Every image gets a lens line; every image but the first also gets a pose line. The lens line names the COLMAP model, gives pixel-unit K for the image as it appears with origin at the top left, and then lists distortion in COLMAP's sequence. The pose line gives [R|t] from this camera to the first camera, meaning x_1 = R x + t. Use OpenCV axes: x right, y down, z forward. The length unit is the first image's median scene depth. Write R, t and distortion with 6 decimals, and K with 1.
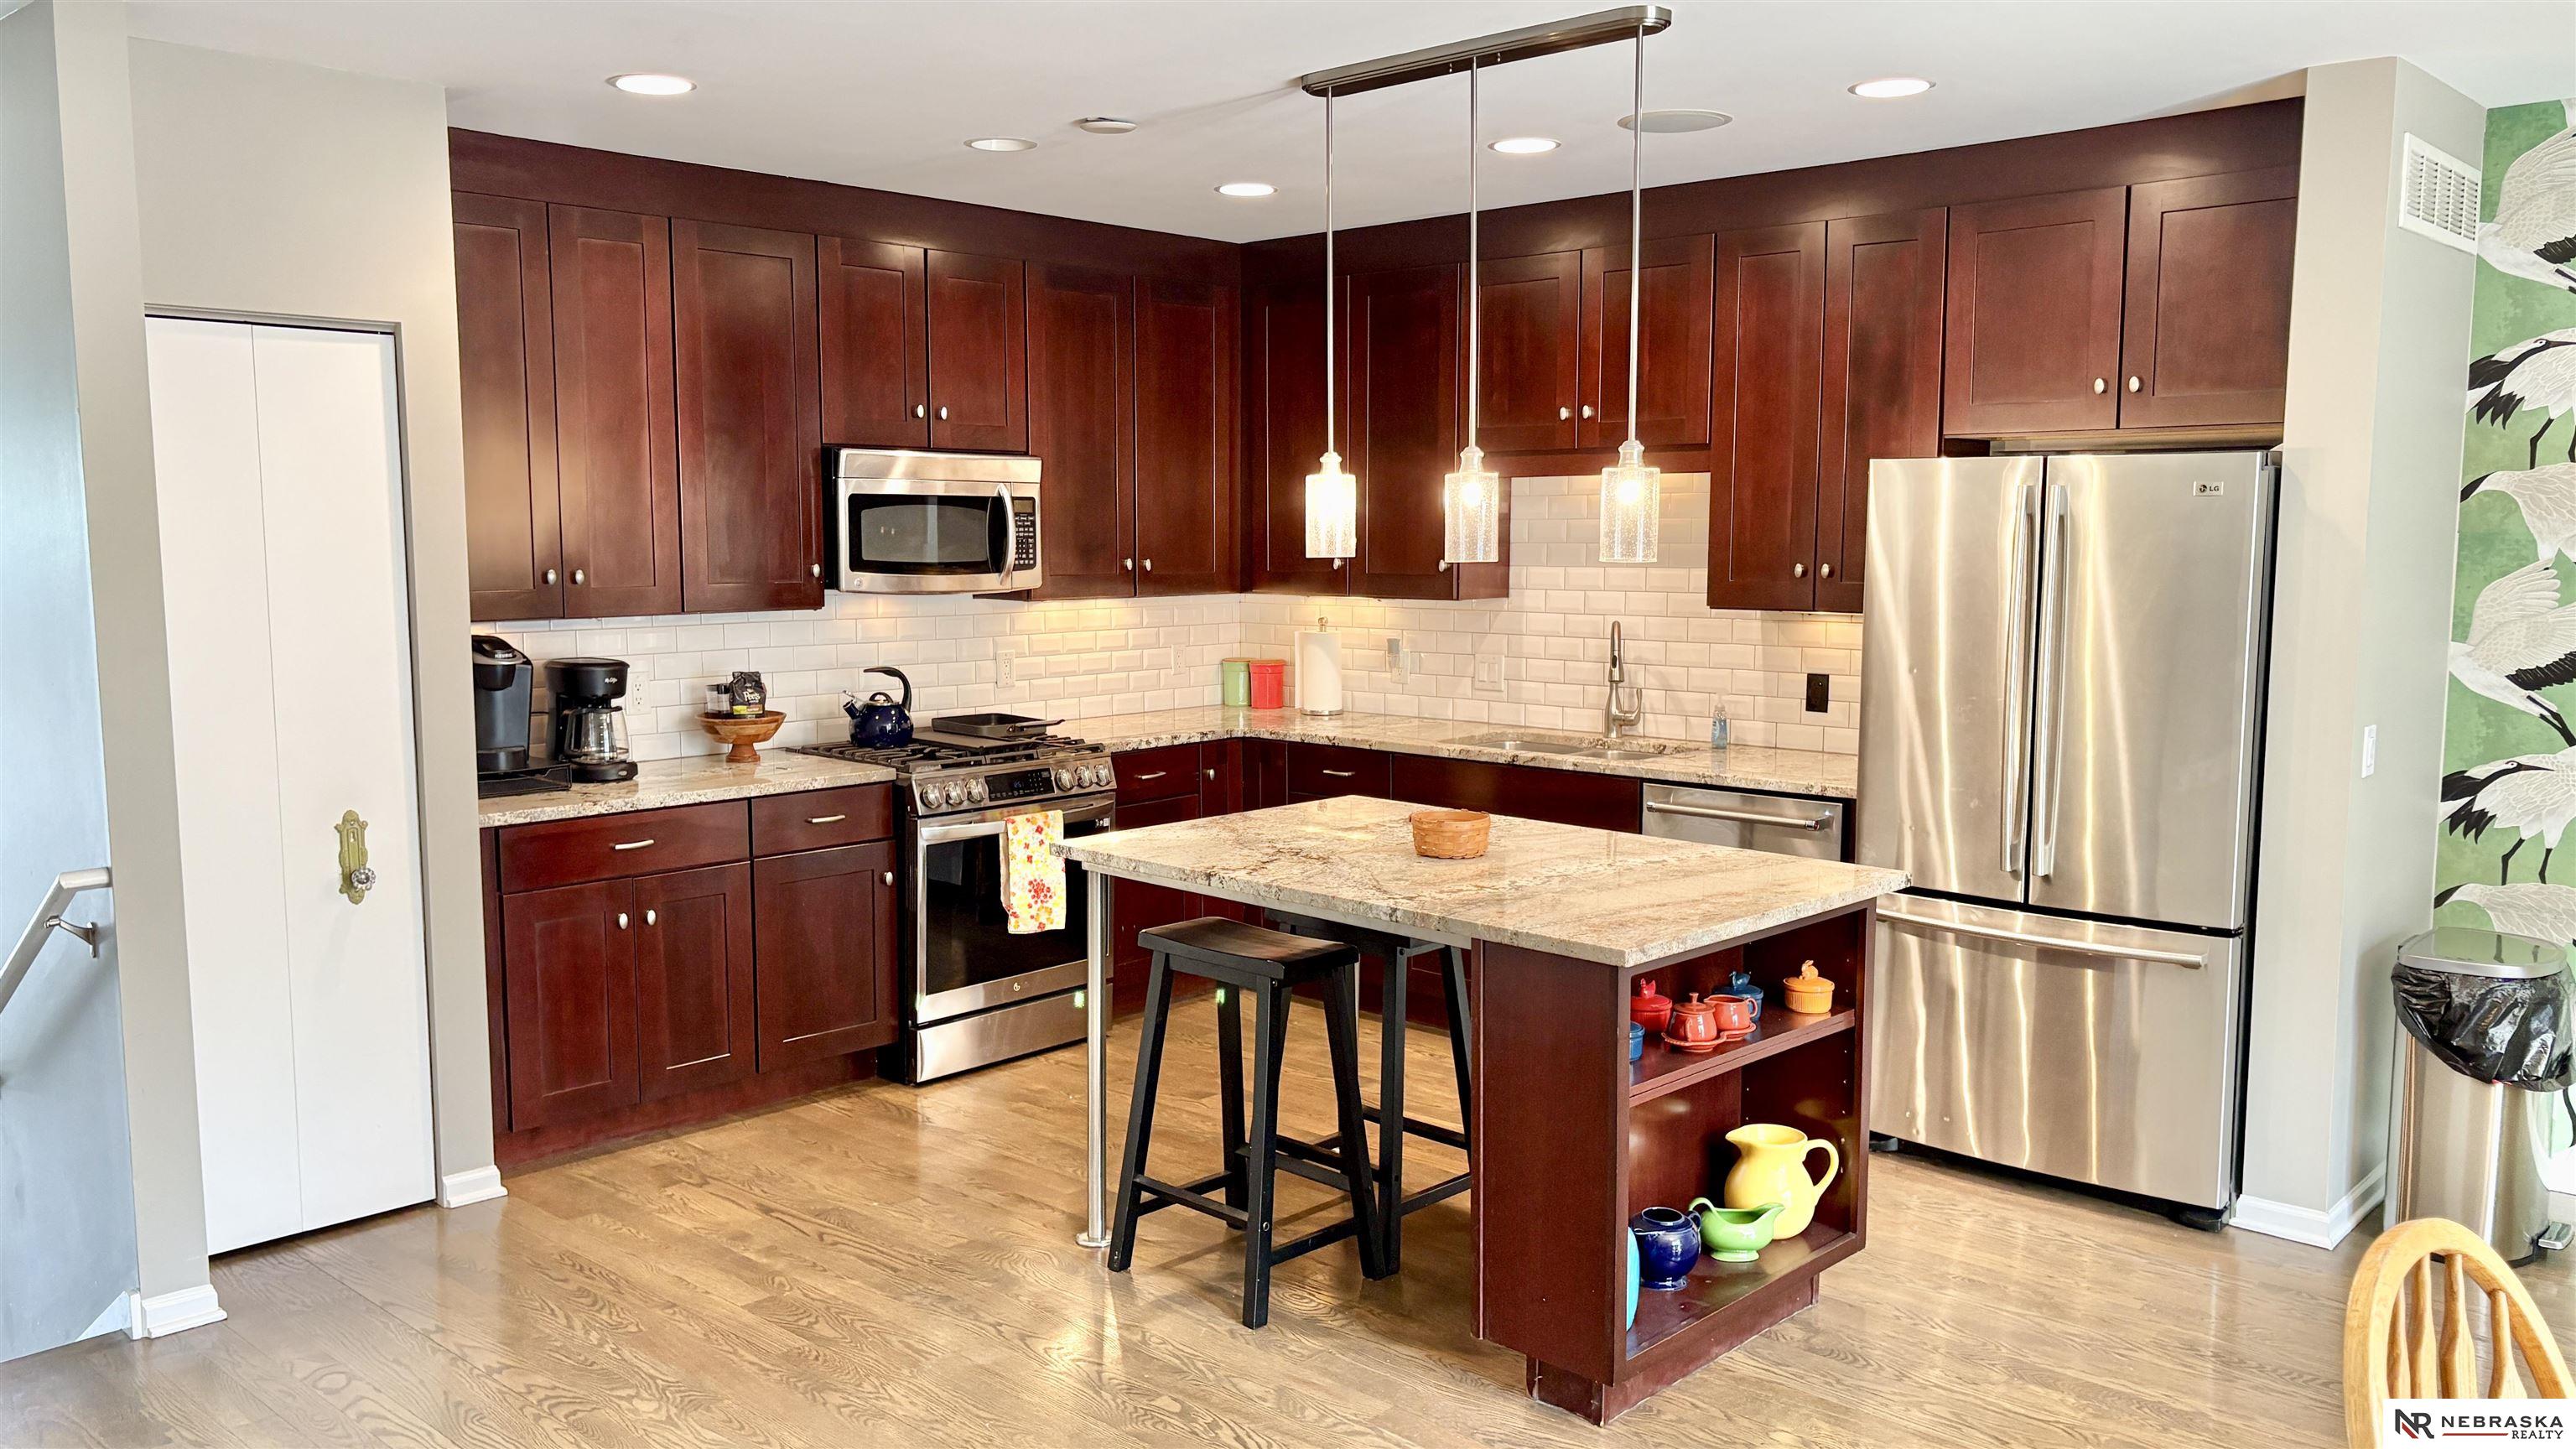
lens RADIAL K [[1941.3, 0, 1278.6], [0, 1941.3, 732.7], [0, 0, 1]] dist [0.026286, -0.010063]
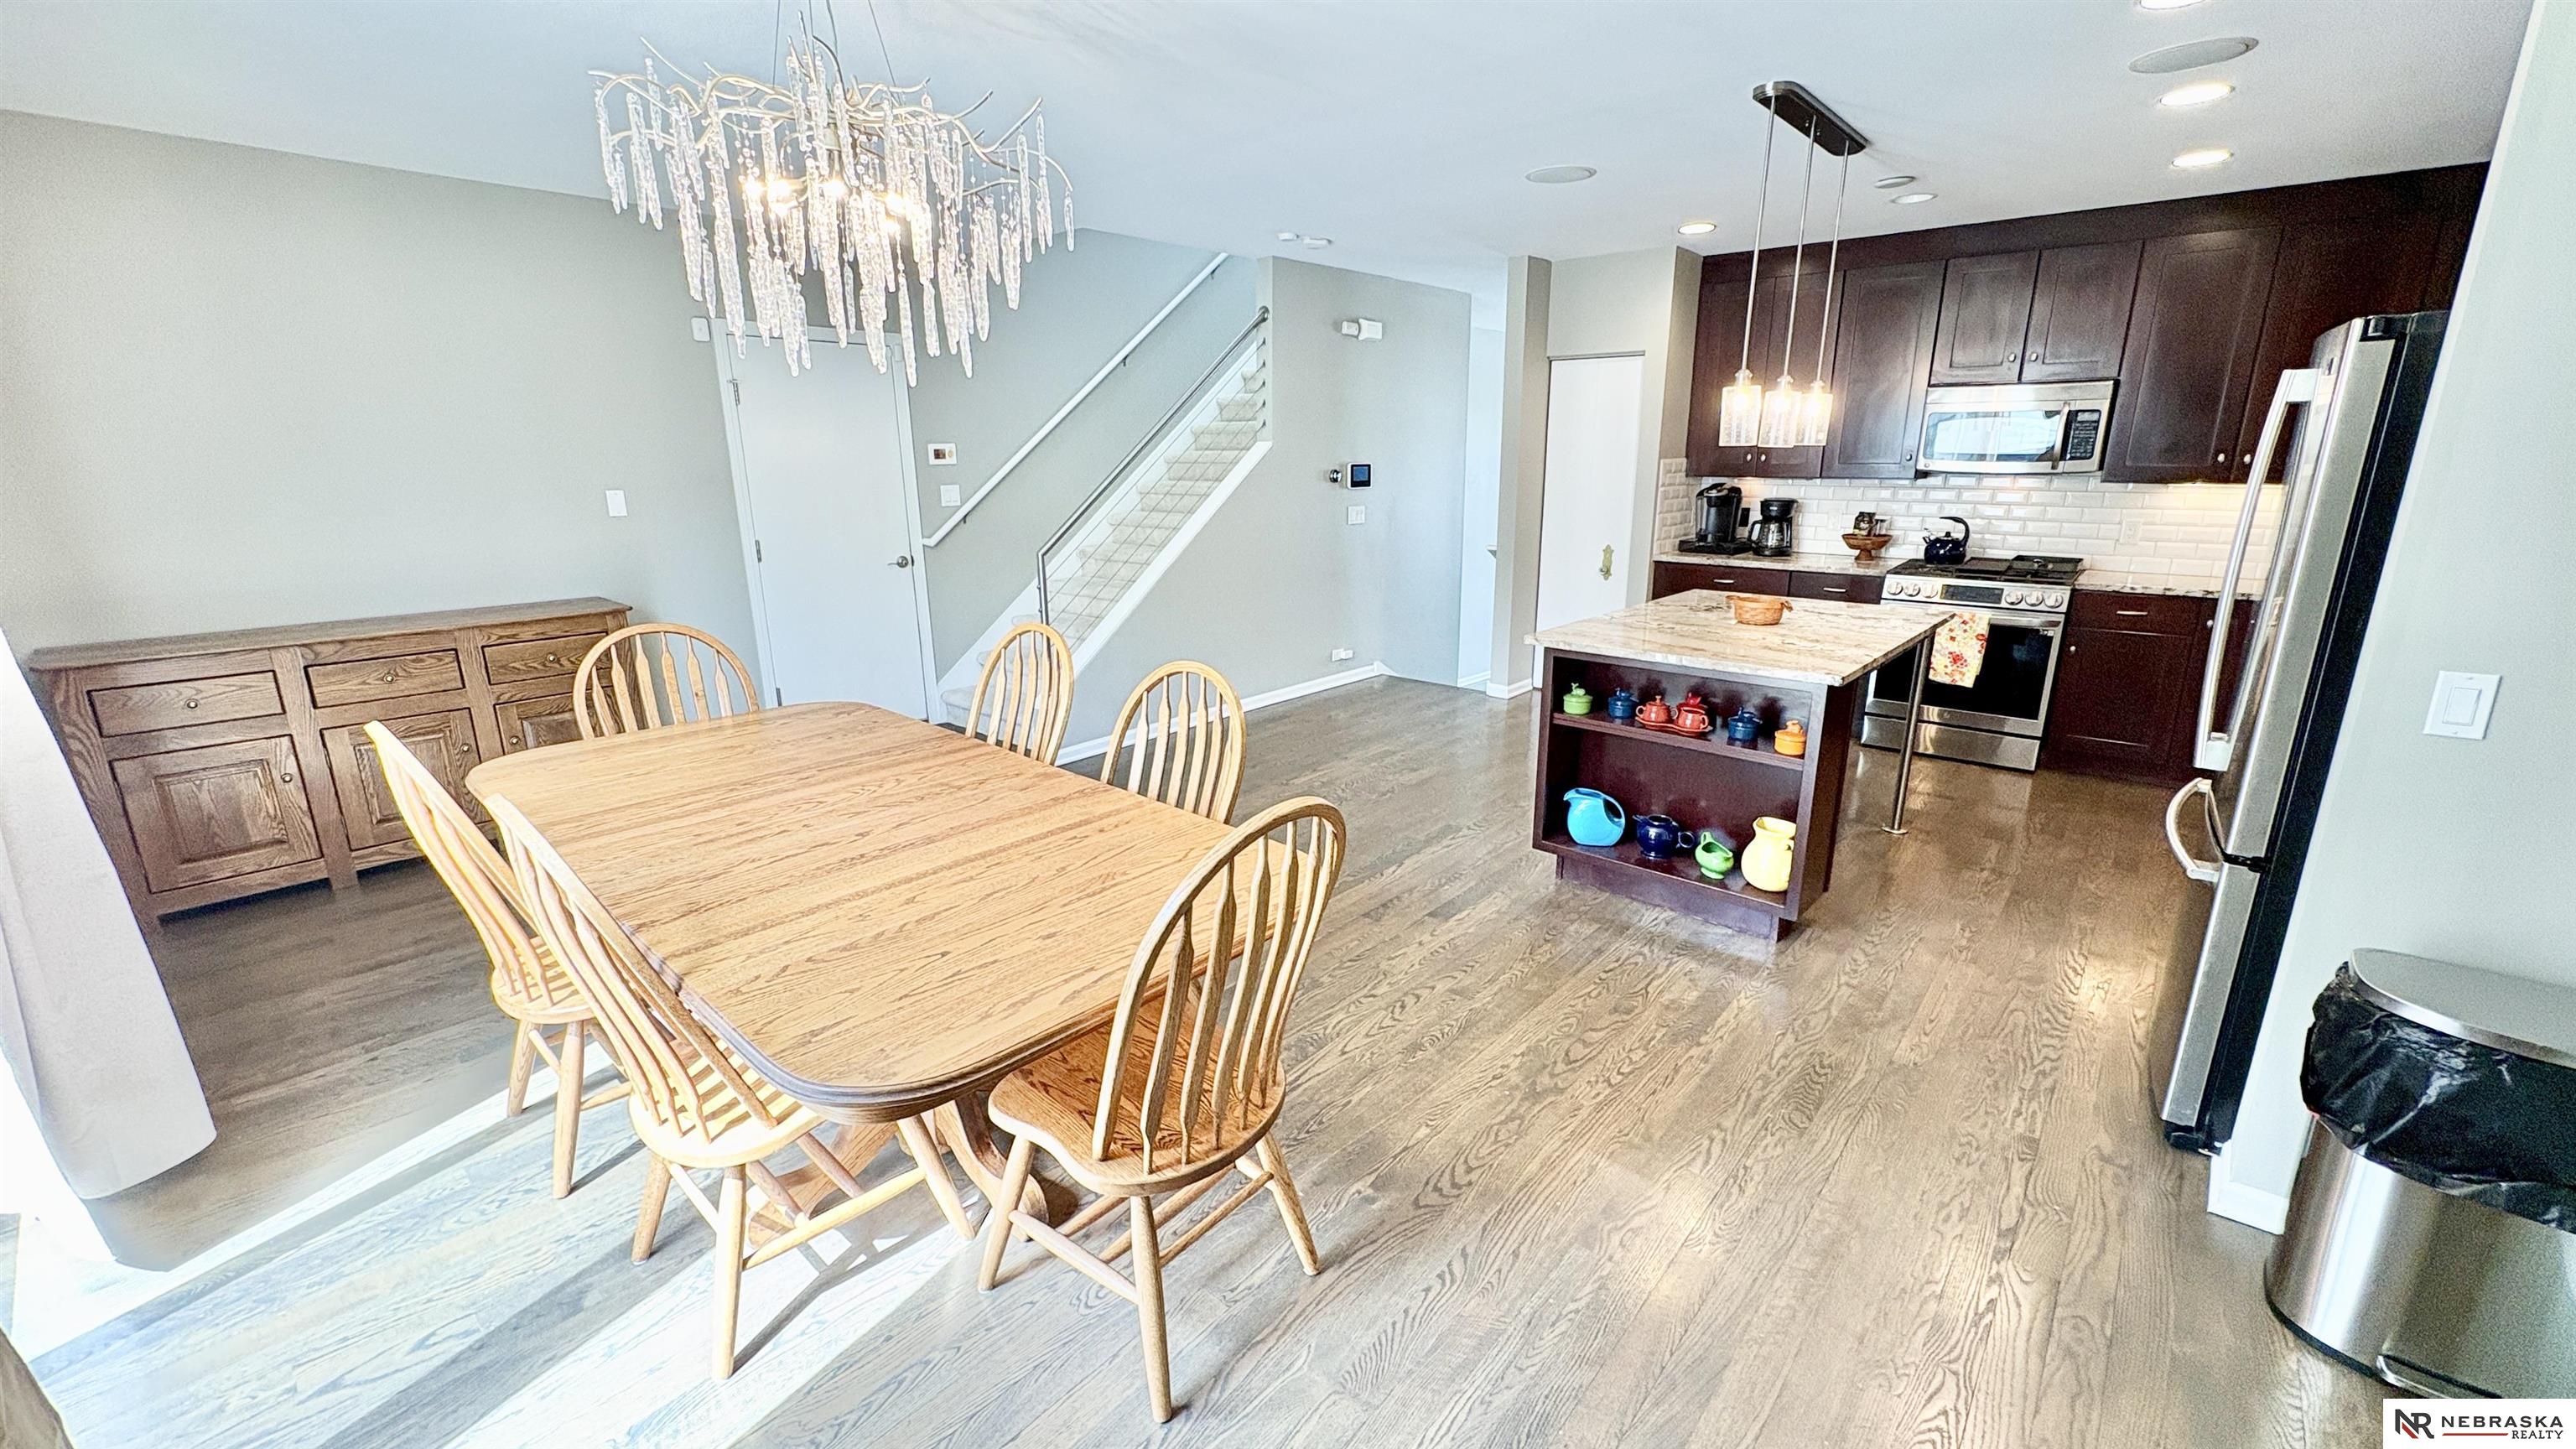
lens RADIAL K [[1023.7, 0, 1284.7], [0, 1023.7, 723.8], [0, 0, 1]] dist [0.000504, -0.000492]
pose [[0.028911, 0.260281, -0.965100, 0.740360], [-0.104465, 0.961003, 0.256046, -0.029914], [0.994108, 0.093416, 0.054974, 0.408244]]
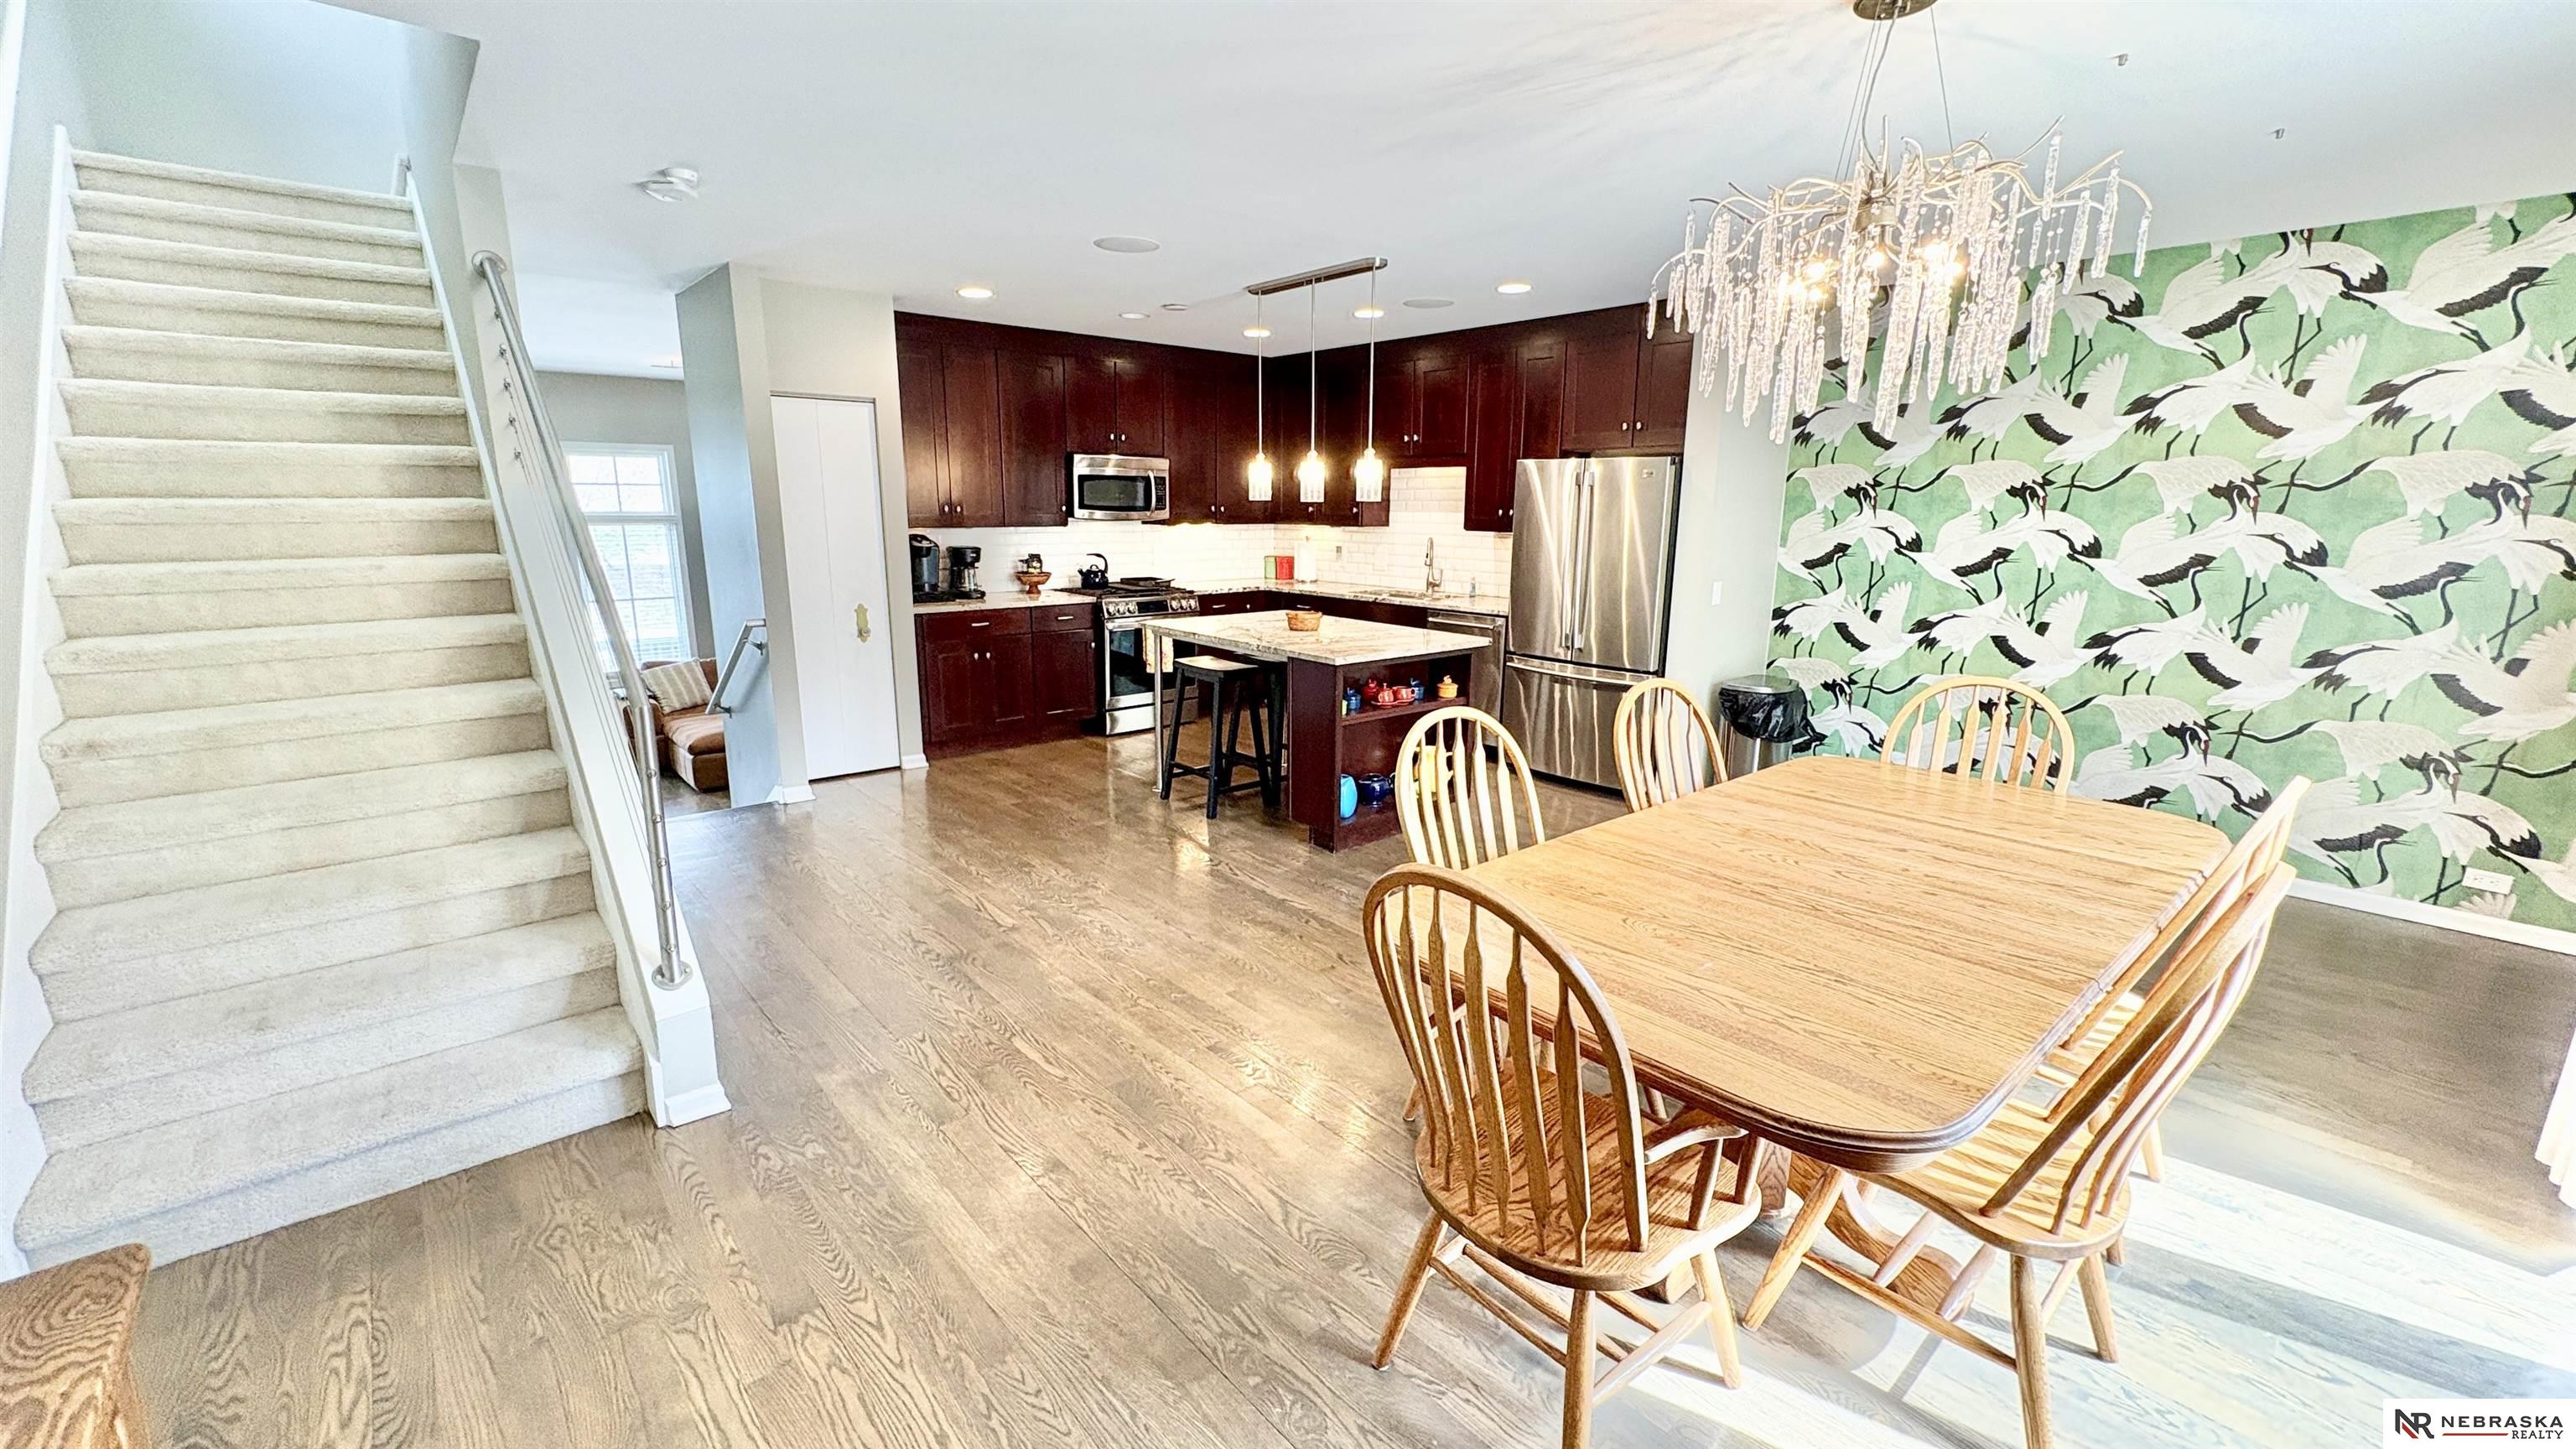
lens RADIAL K [[1023.7, 0, 1284.7], [0, 1023.7, 723.8], [0, 0, 1]] dist [0.000504, -0.000492]
pose [[0.994809, 0.030280, -0.097149, 0.144386], [-0.019821, 0.994076, 0.106867, 0.033578], [0.099809, -0.104387, 0.989516, -0.182297]]
